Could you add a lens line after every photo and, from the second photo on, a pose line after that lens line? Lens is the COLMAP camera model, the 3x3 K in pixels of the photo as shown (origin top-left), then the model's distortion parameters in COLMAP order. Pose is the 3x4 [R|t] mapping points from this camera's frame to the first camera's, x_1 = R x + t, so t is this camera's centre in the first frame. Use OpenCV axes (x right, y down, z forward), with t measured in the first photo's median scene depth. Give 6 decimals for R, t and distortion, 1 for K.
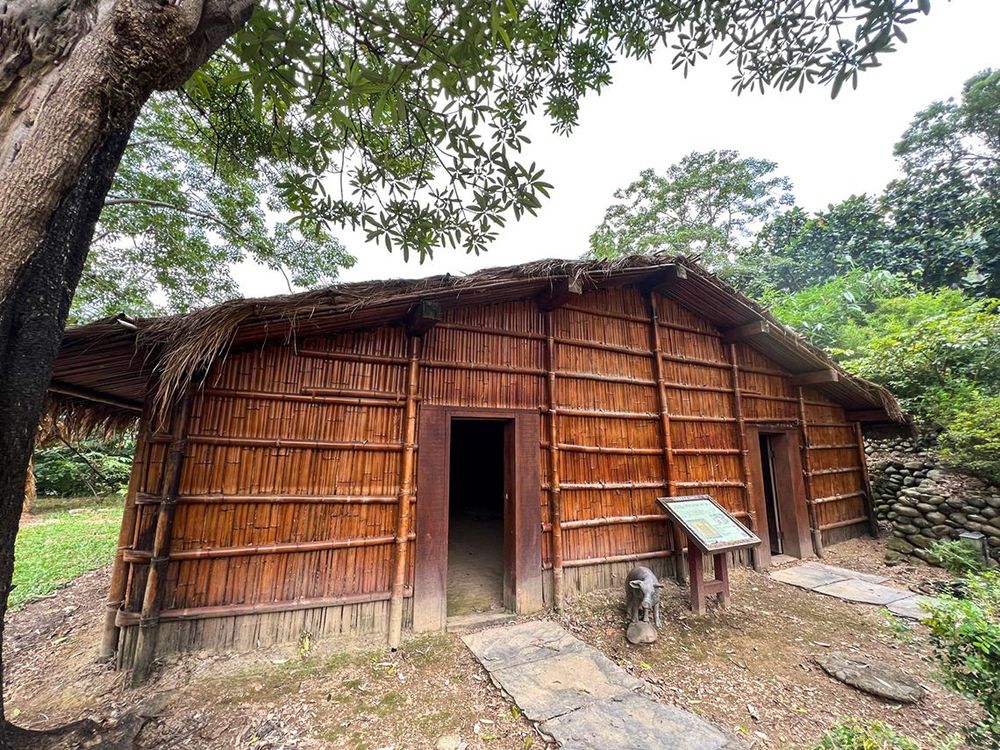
lens RADIAL K [[410.4, 0, 501.0], [0, 410.4, 378.0], [0, 0, 1]] dist [-0.012693, 0.000120]
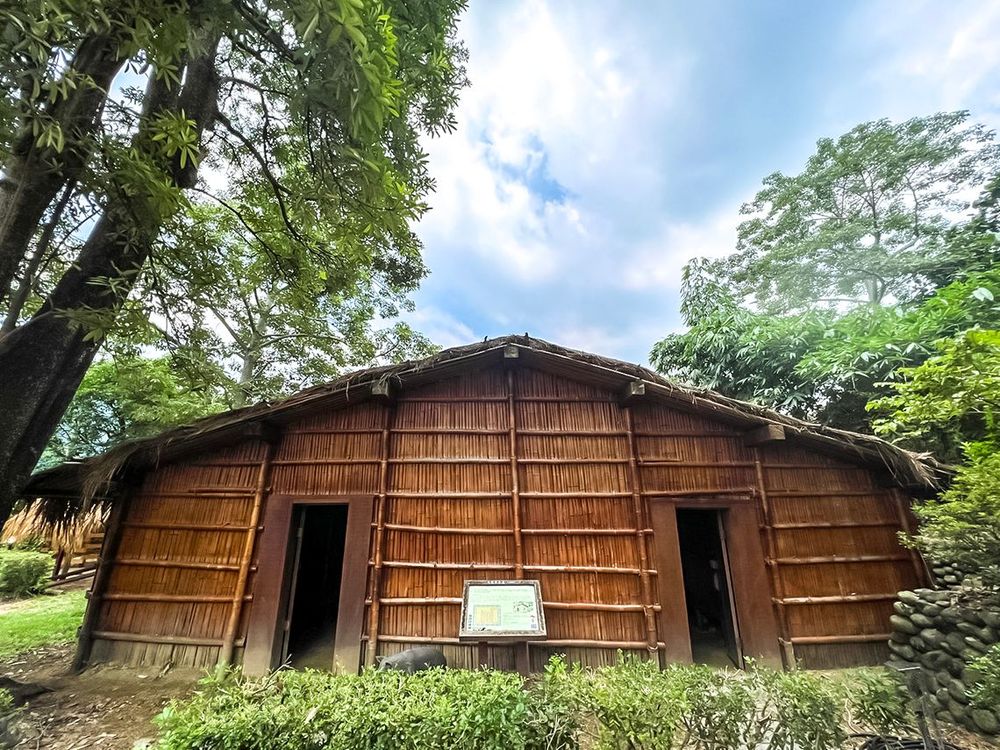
lens RADIAL K [[445.9, 0, 497.8], [0, 445.9, 372.3], [0, 0, 1]] dist [-0.013840, 0.004841]
pose [[0.896528, -0.144183, -0.418865, 0.952341], [0.079627, 0.982600, -0.167800, -0.023208], [0.435771, 0.117085, 0.892410, -0.017900]]
